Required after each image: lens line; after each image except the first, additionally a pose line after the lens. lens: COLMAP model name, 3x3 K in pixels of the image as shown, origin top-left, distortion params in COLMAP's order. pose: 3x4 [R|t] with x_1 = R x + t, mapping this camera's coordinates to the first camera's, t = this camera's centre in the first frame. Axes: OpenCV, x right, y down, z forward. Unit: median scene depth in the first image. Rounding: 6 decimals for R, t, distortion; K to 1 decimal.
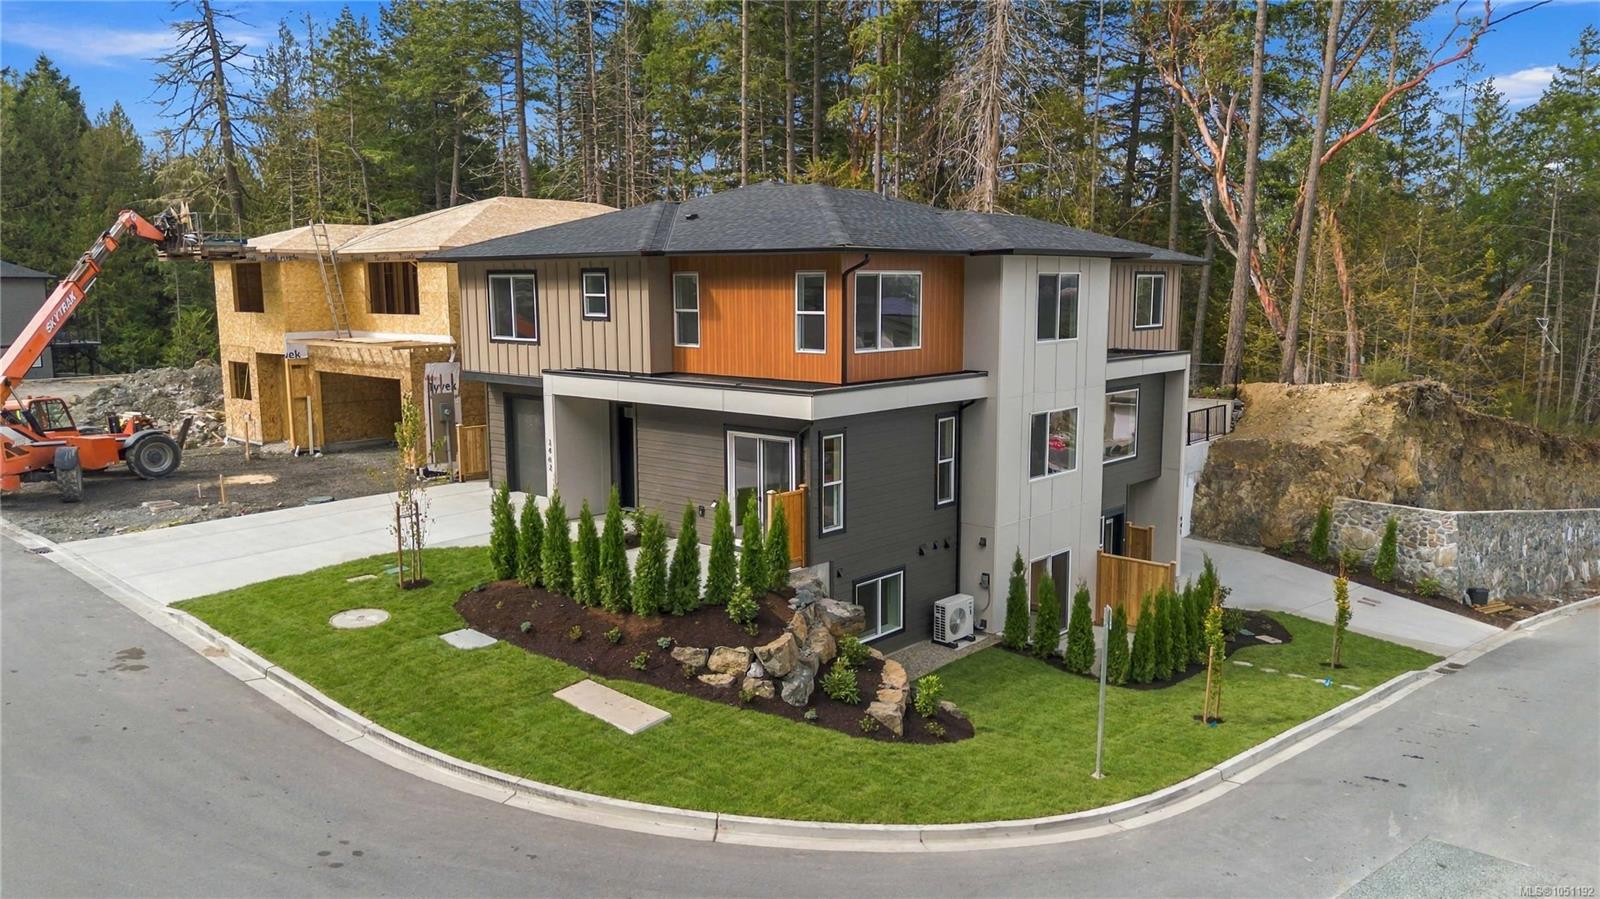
lens RADIAL K [[1132.6, 0, 800.0], [0, 1132.6, 449.5], [0, 0, 1]] dist [0.085539, -0.092871]
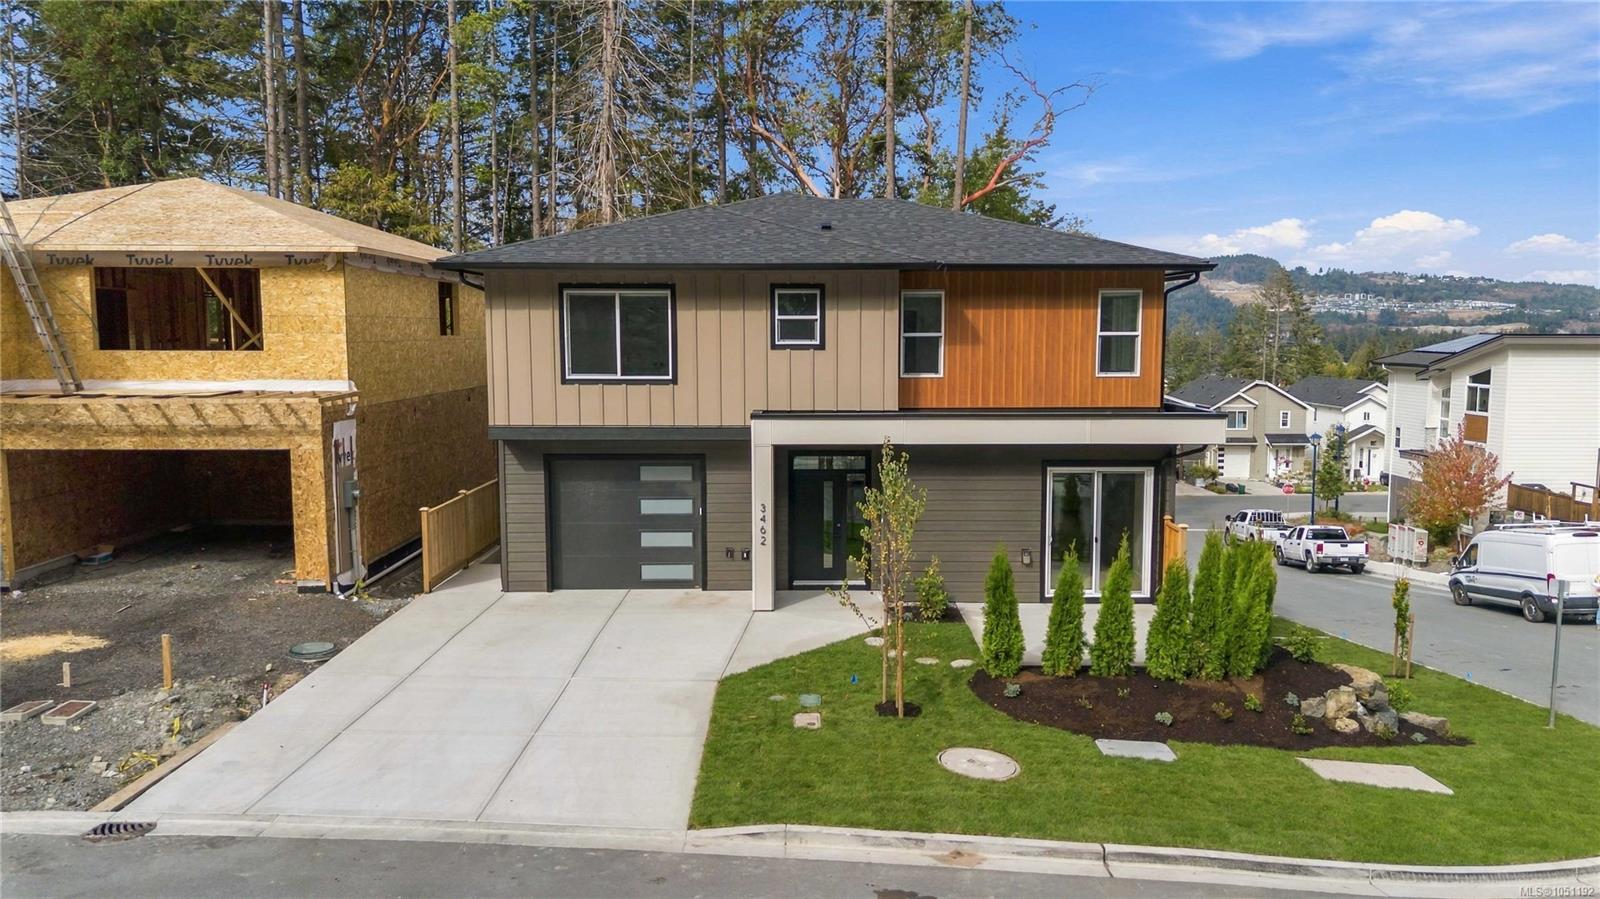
lens RADIAL K [[1132.6, 0, 800.0], [0, 1132.6, 449.5], [0, 0, 1]] dist [0.085539, -0.092871]
pose [[0.746969, -0.069211, 0.661247, -0.513290], [0.093153, 0.995651, -0.001016, -0.030699], [-0.658301, 0.062356, 0.750168, 0.296848]]
